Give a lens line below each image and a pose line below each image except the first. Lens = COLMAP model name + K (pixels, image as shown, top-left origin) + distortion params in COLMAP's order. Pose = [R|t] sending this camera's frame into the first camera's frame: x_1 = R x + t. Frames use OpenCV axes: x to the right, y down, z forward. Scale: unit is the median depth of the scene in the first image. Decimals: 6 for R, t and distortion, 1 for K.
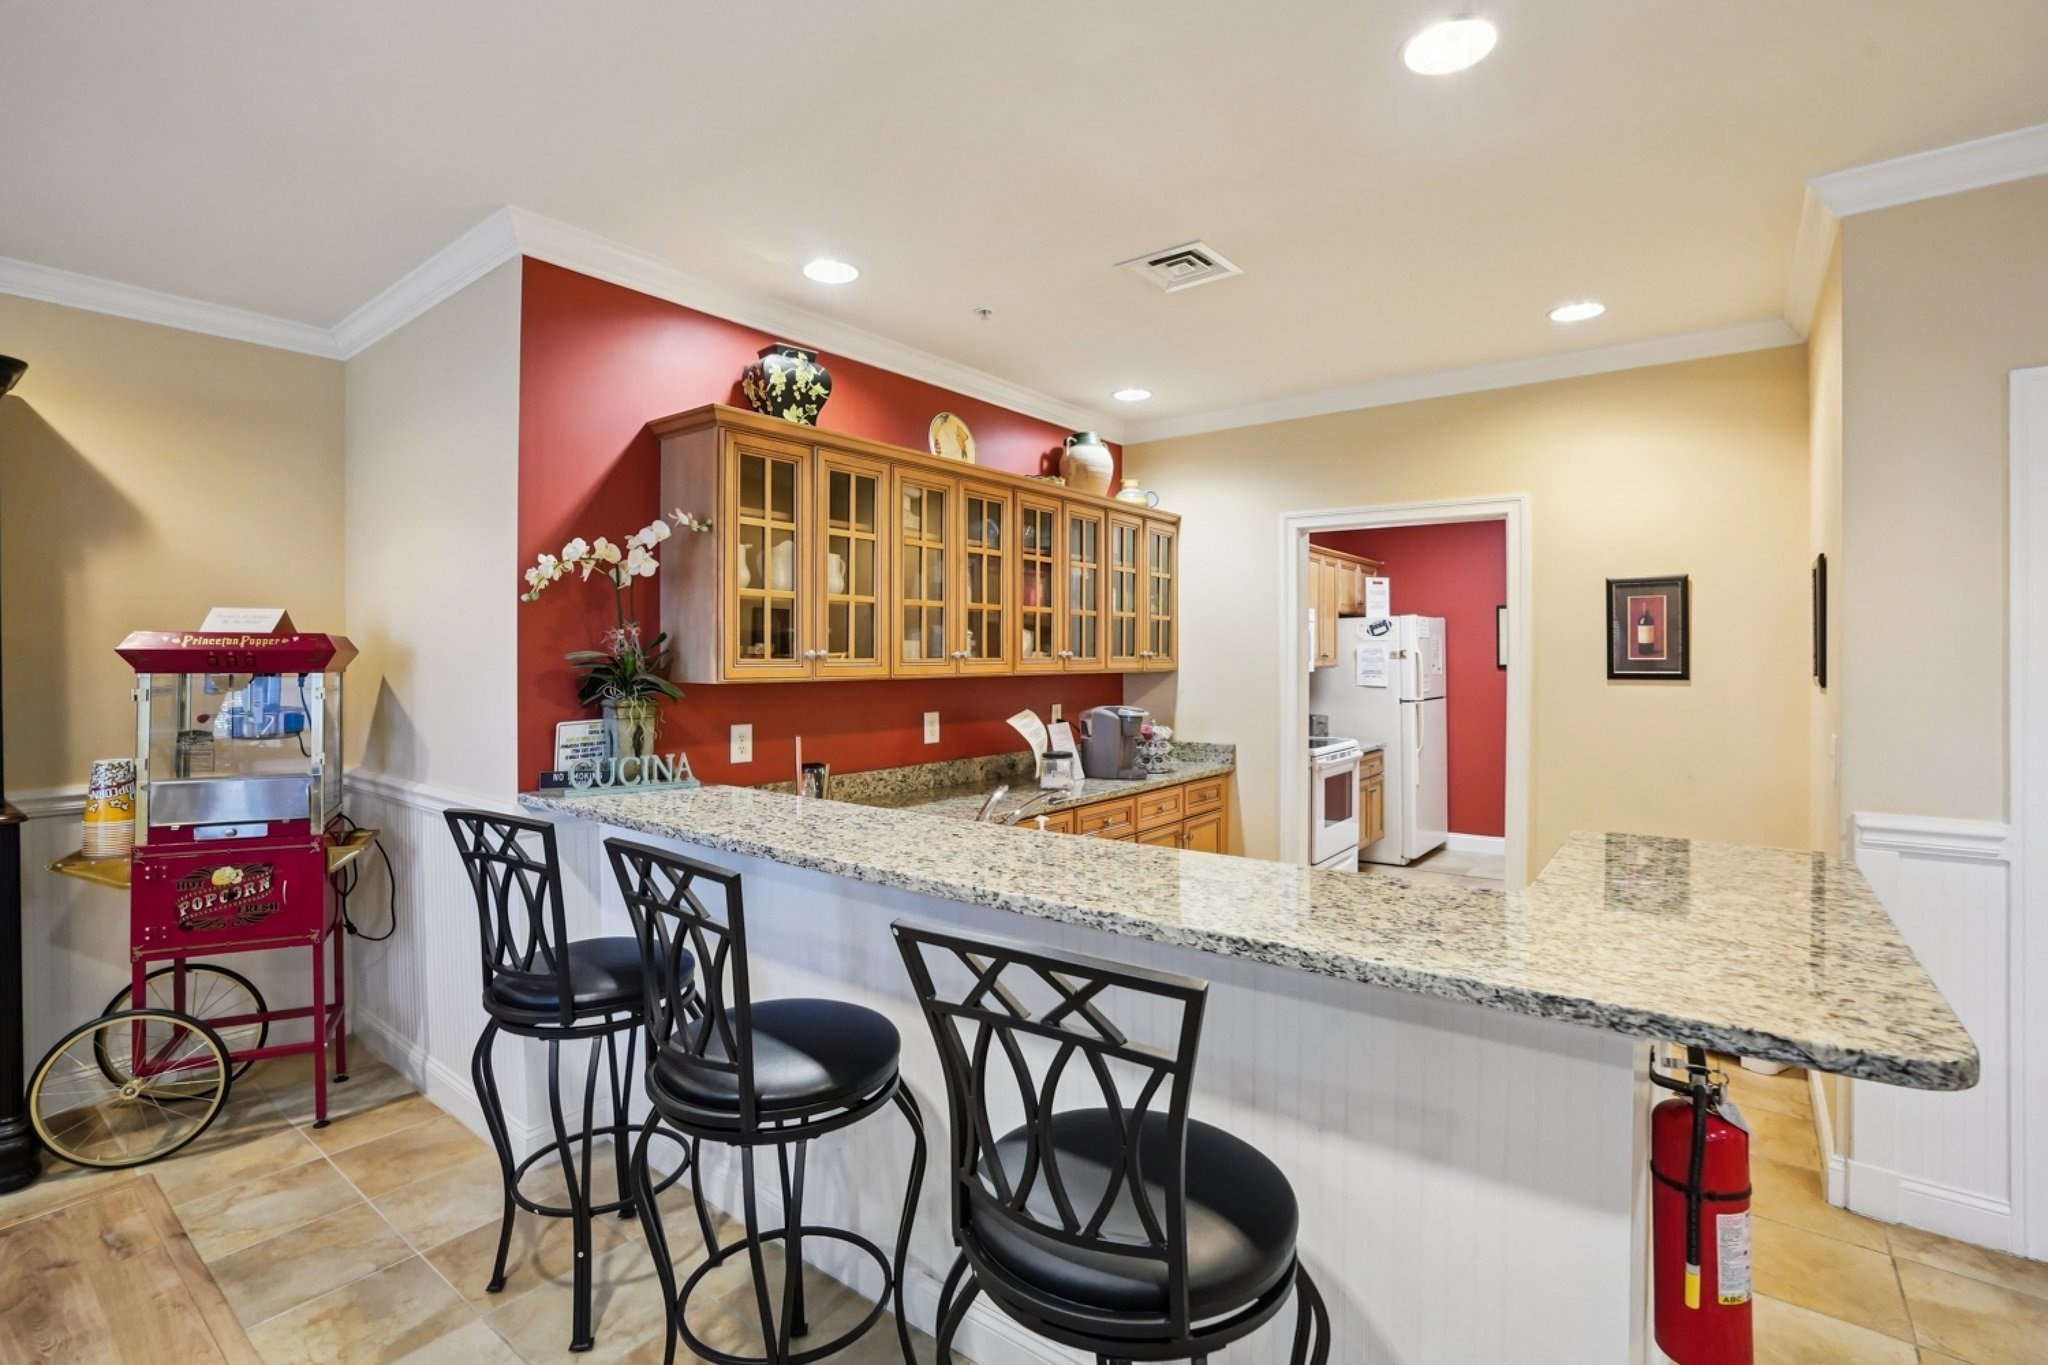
lens RADIAL K [[957.1, 0, 1028.5], [0, 957.1, 641.7], [0, 0, 1]] dist [-0.056341, 0.022961]
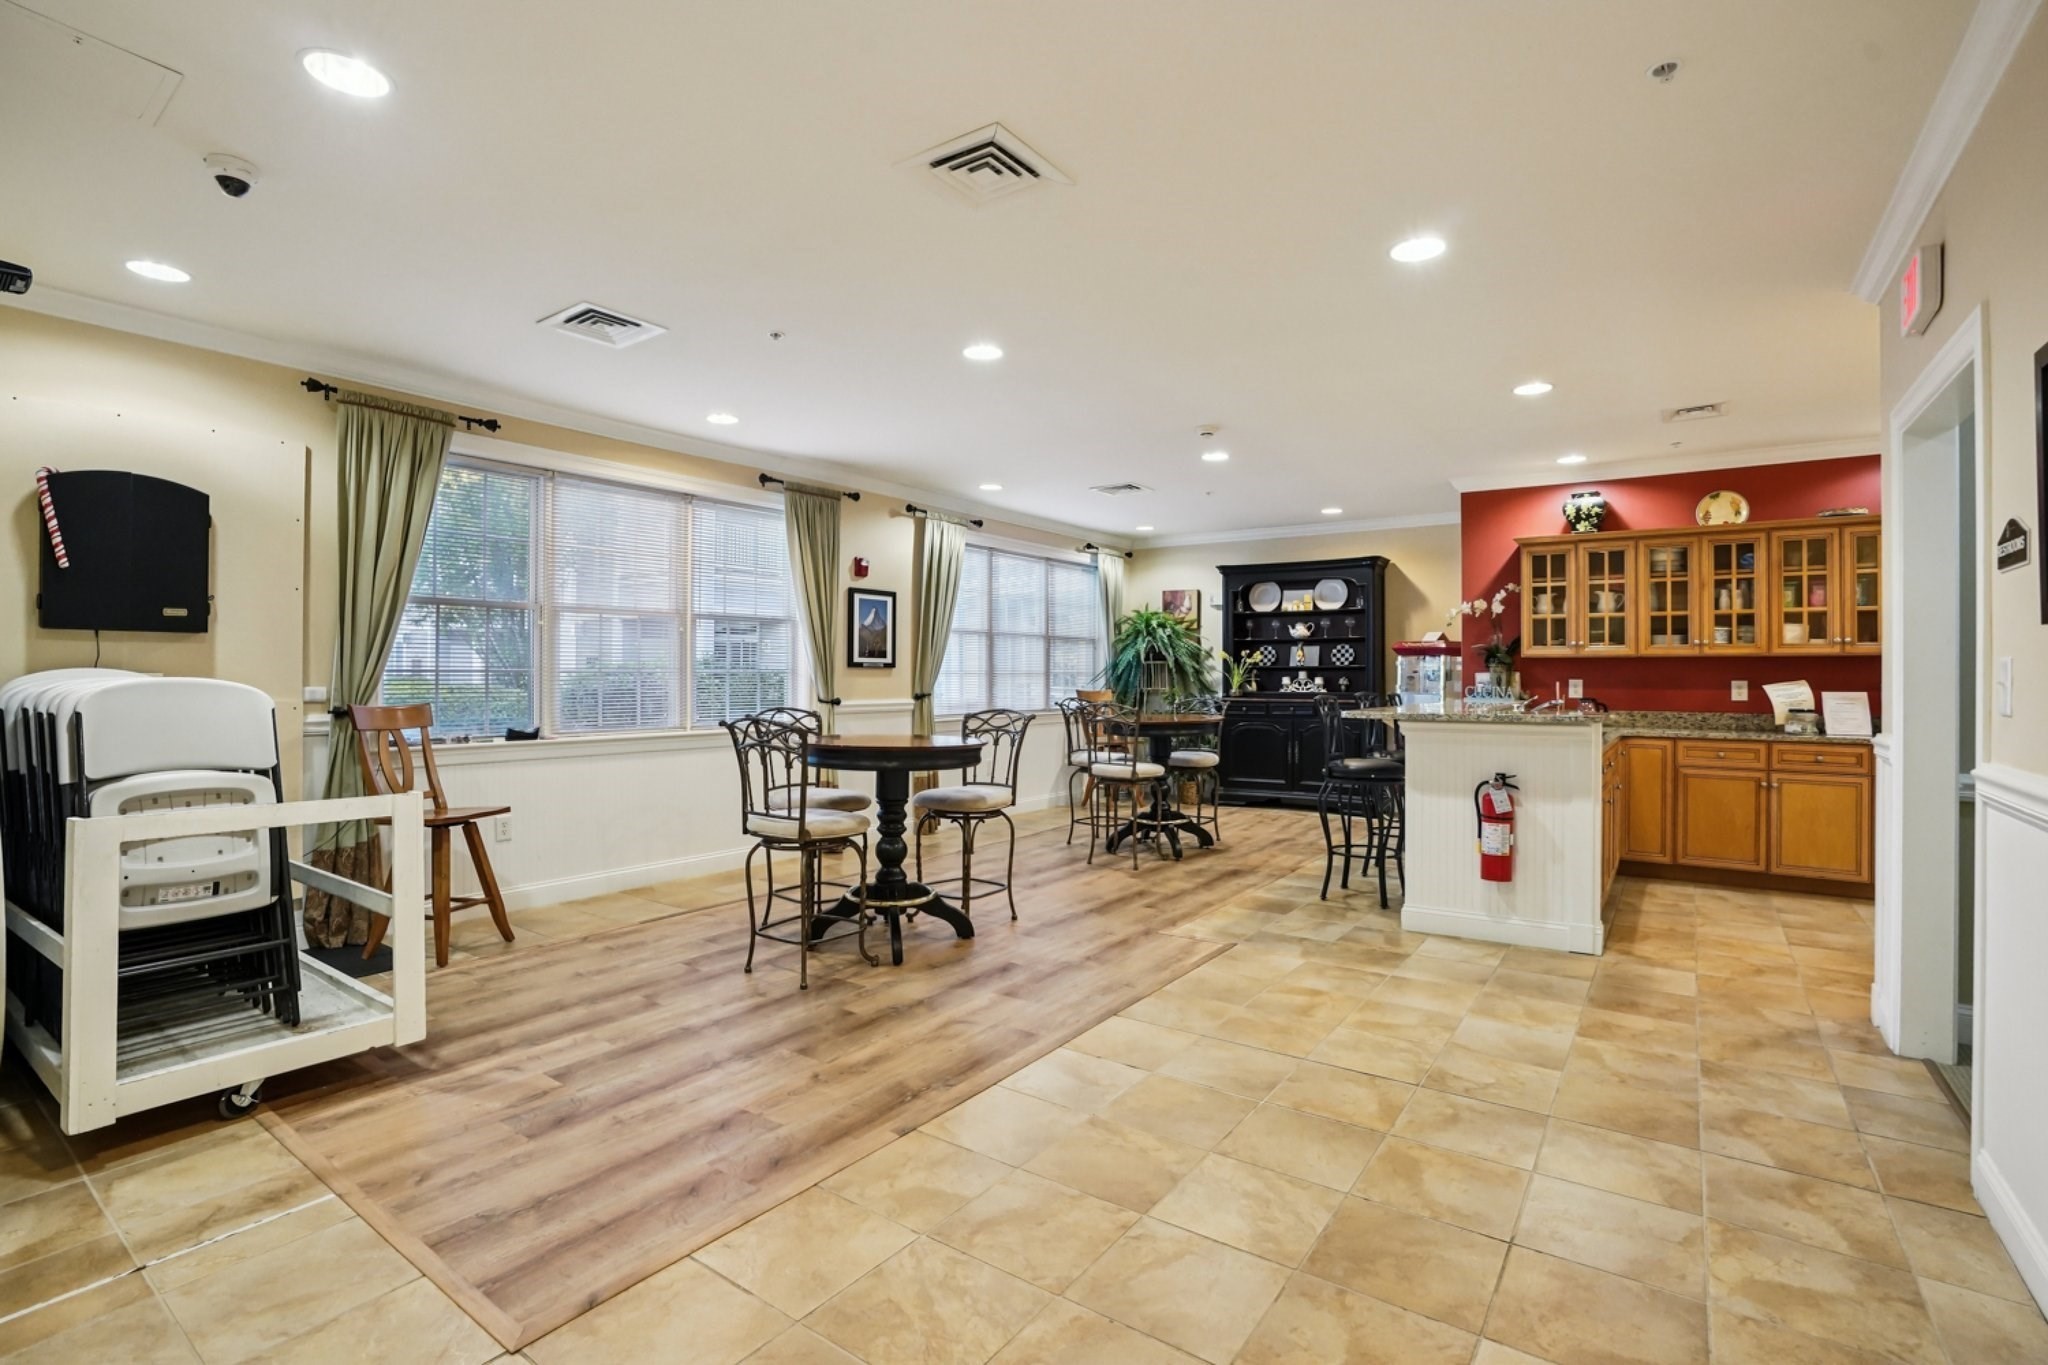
lens RADIAL K [[957.1, 0, 1028.5], [0, 957.1, 641.7], [0, 0, 1]] dist [-0.056341, 0.022961]
pose [[0.028555, -0.027416, -0.999216, 1.716594], [0.008201, 0.999597, -0.027193, 0.052622], [0.999559, -0.007418, 0.028768, -0.239121]]
